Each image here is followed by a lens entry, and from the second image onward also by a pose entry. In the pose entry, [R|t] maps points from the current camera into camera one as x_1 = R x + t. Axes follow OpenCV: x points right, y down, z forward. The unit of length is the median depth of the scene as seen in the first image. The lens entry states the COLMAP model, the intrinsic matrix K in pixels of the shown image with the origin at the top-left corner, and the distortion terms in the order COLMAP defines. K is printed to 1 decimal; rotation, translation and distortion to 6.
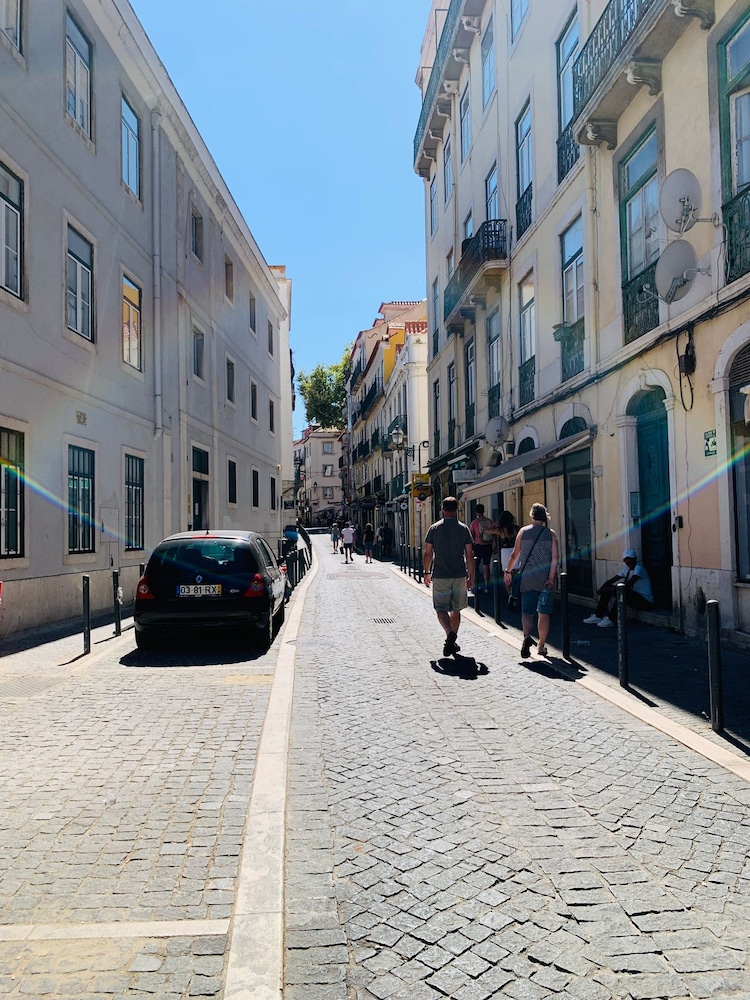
lens RADIAL K [[760.7, 0, 377.1], [0, 760.7, 501.9], [0, 0, 1]] dist [0.034761, -0.008222]
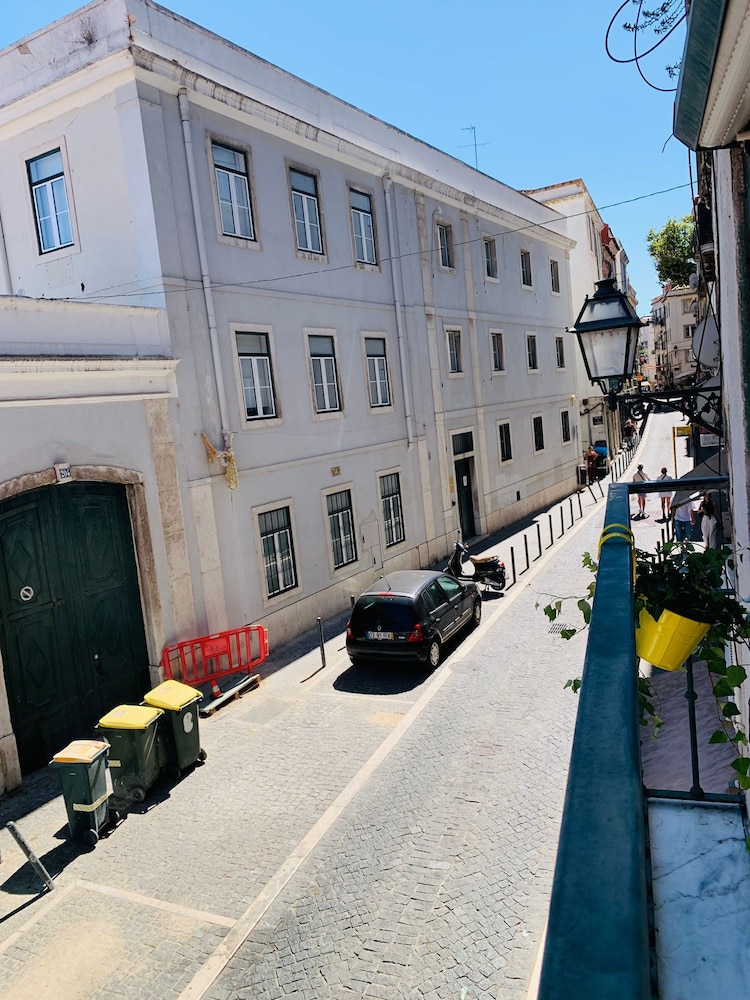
lens RADIAL K [[760.7, 0, 374.2], [0, 760.7, 497.8], [0, 0, 1]] dist [0.034761, -0.008222]
pose [[0.875891, -0.015893, -0.482248, 0.265092], [0.108237, 0.980458, 0.164277, -0.218173], [0.470213, -0.196086, 0.860494, -0.128071]]
